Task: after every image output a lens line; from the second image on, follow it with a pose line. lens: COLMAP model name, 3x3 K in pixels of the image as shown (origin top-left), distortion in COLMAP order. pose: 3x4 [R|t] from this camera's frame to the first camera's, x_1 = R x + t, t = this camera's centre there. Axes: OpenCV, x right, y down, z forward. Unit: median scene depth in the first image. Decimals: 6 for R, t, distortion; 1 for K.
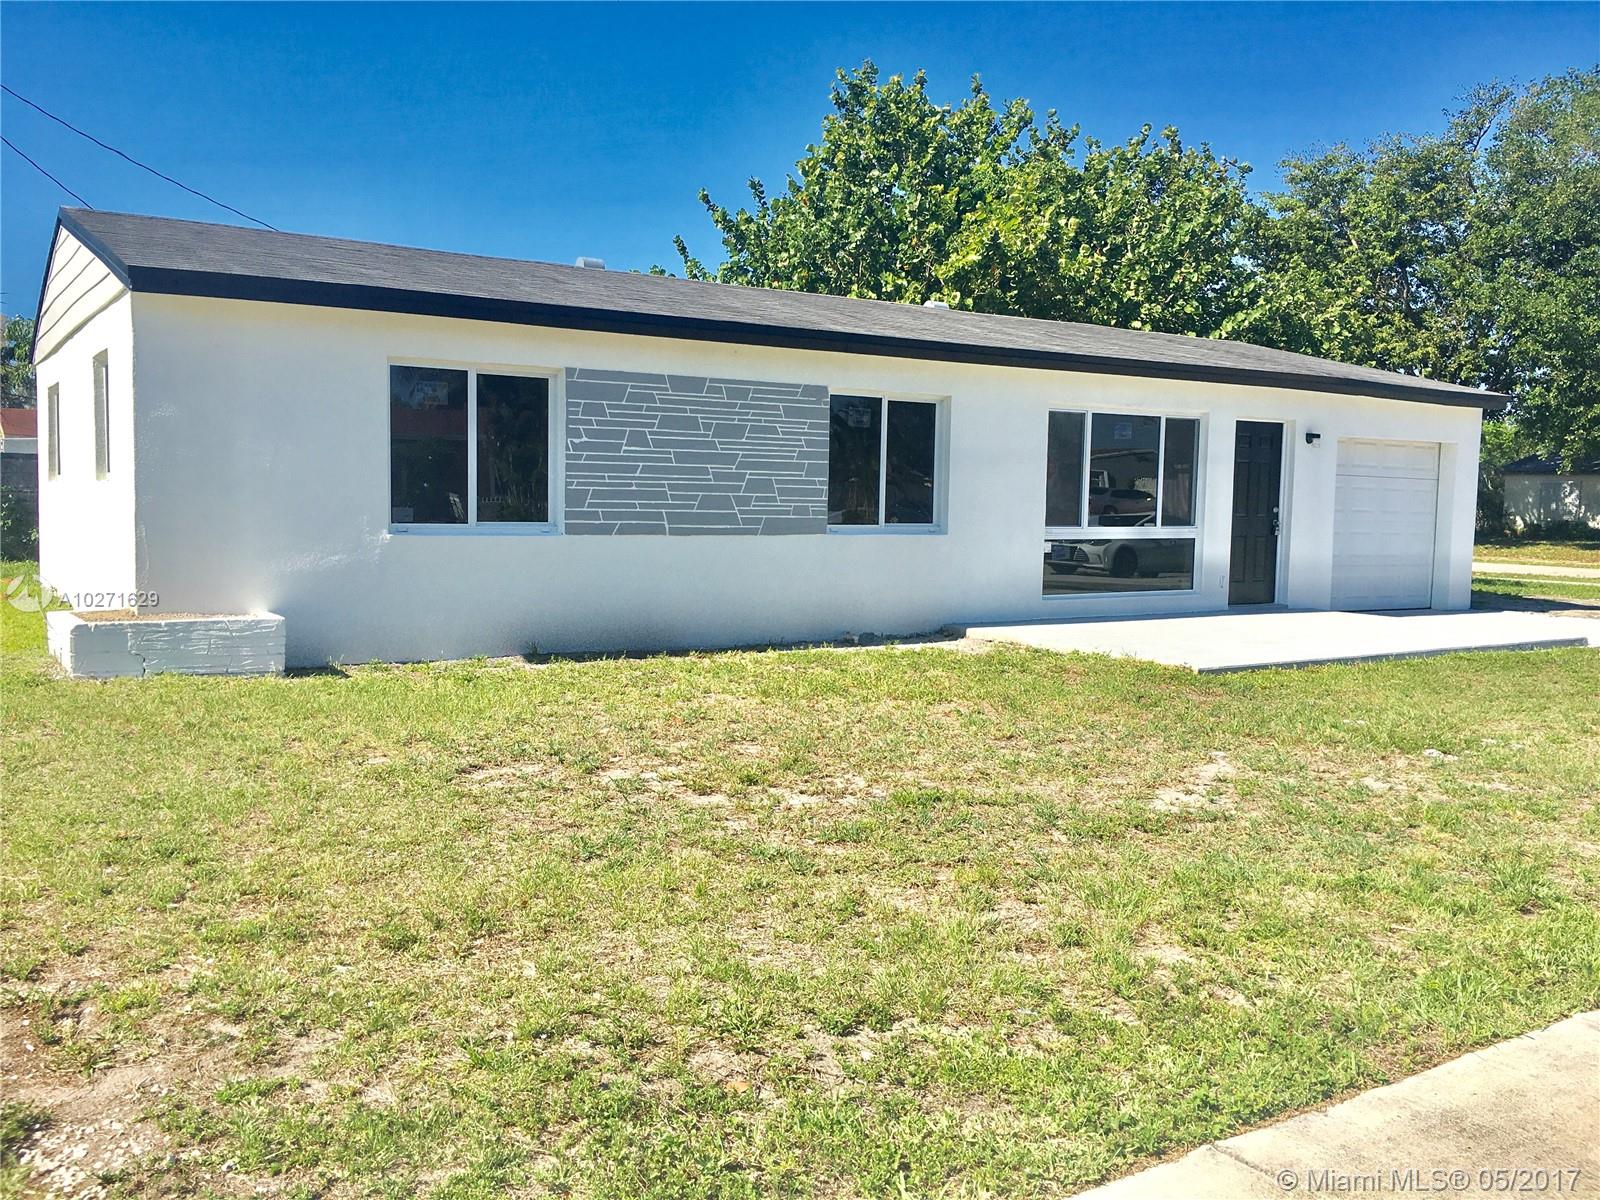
lens RADIAL K [[1360.7, 0, 797.8], [0, 1360.7, 582.8], [0, 0, 1]] dist [0.061300, -0.075826]
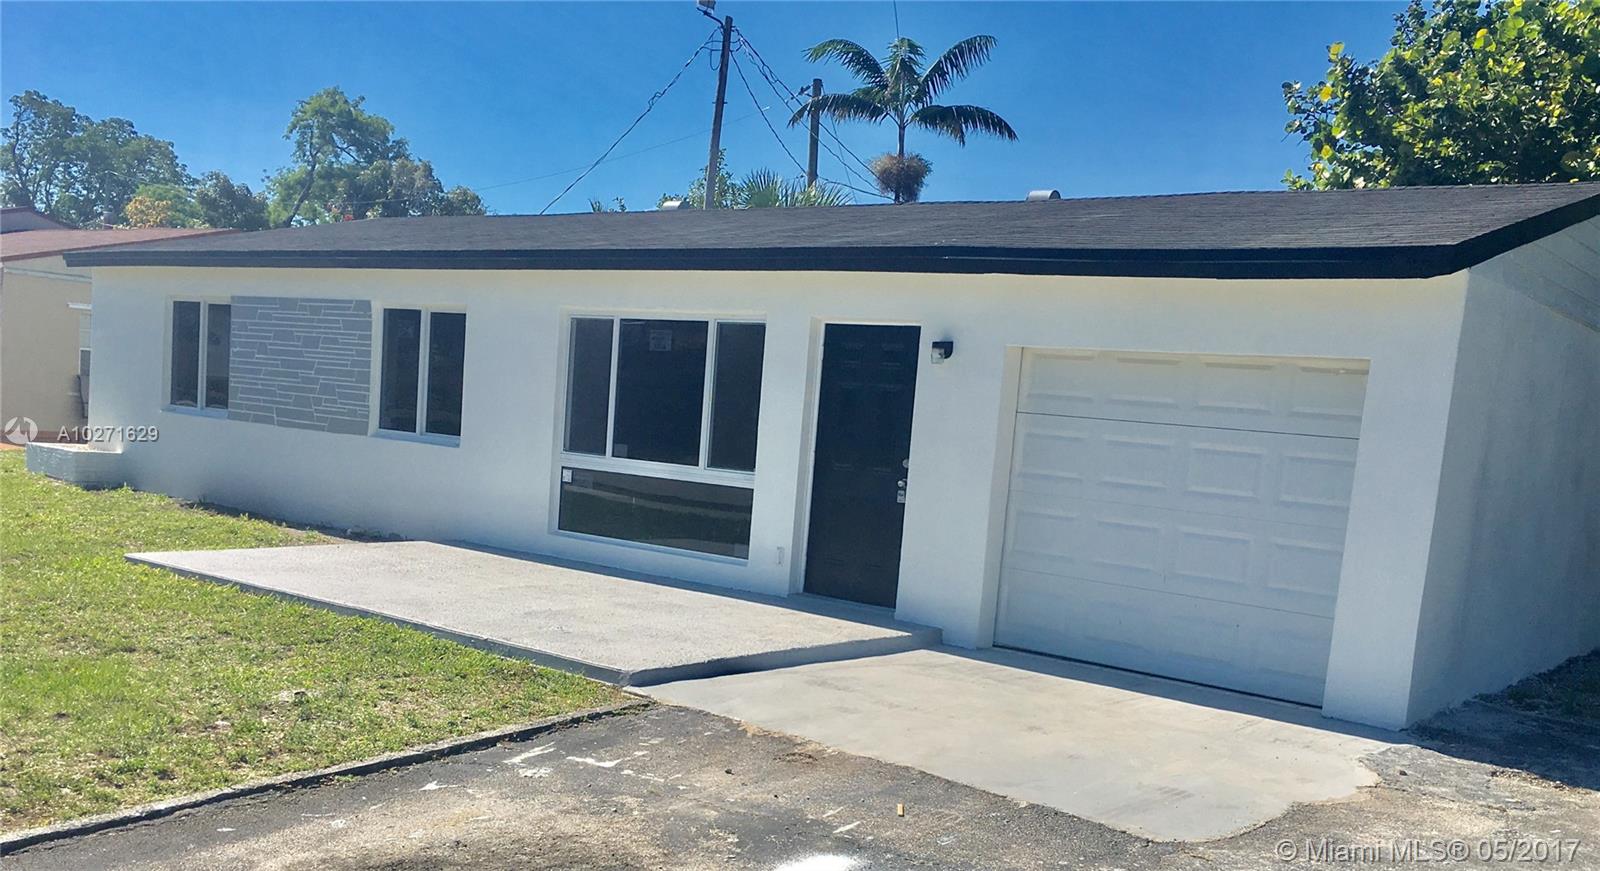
lens RADIAL K [[1481.0, 0, 809.6], [0, 1481.0, 530.5], [0, 0, 1]] dist [0.063472, 0.000000]
pose [[0.321195, 0.082582, -0.943405, 1.226408], [-0.134596, 0.990059, 0.040841, -0.055608], [0.937399, 0.113861, 0.329117, 0.916937]]
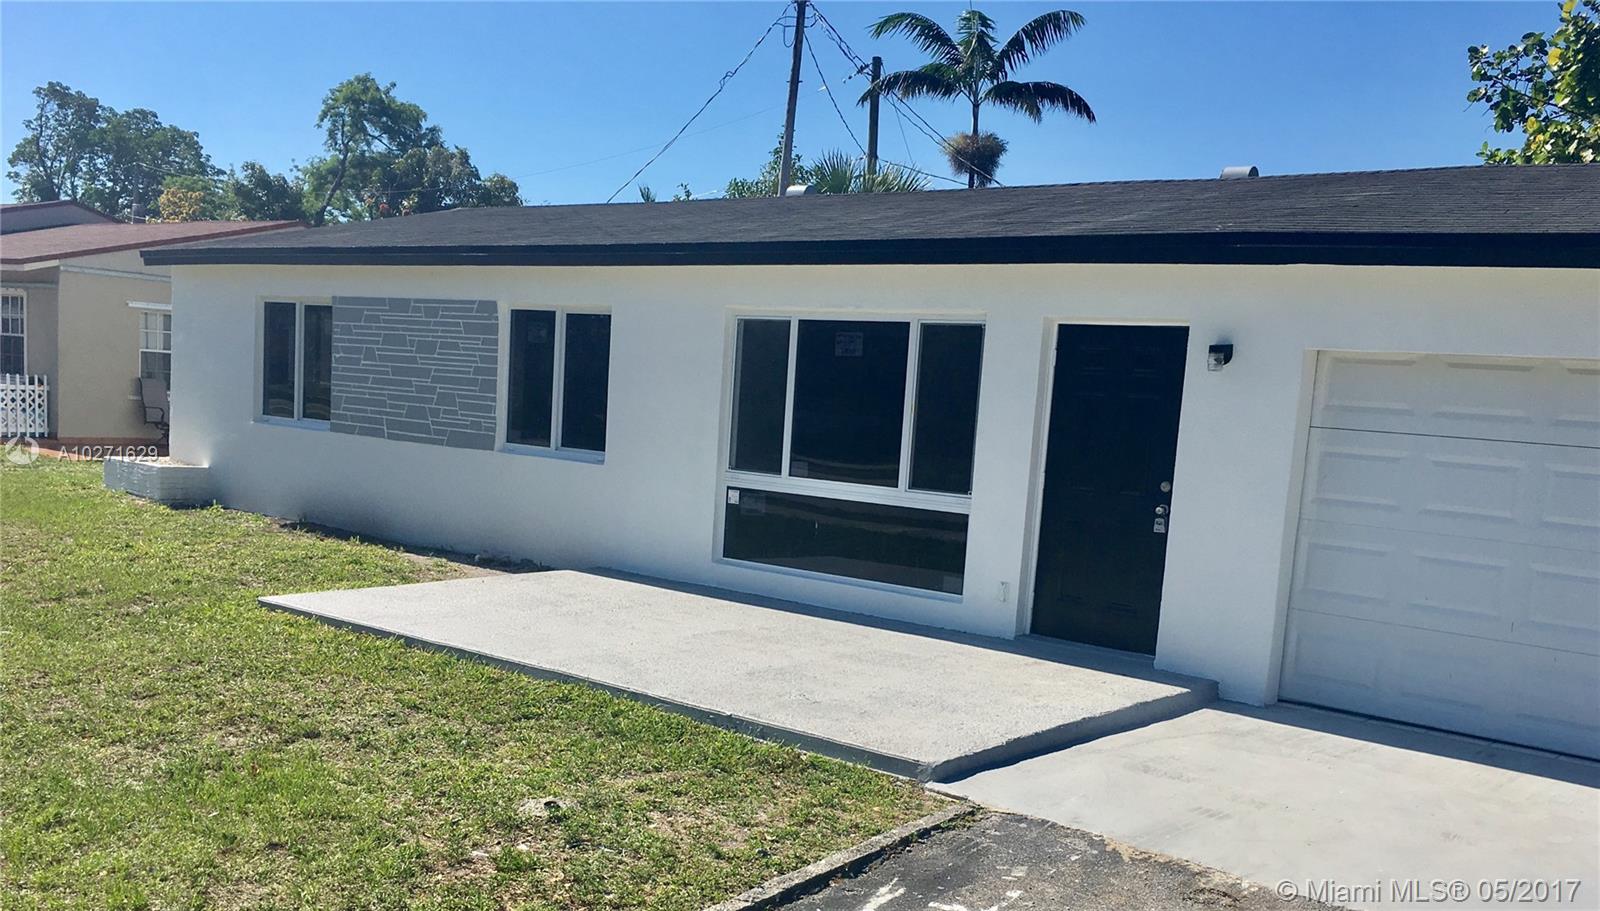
lens RADIAL K [[1470.3, 0, 816.8], [0, 1470.3, 532.9], [0, 0, 1]] dist [0.050411, 0.000000]
pose [[0.320961, 0.092171, -0.942597, 1.070673], [-0.124192, 0.990755, 0.054591, -0.062404], [0.938915, 0.099542, 0.329440, 0.845336]]
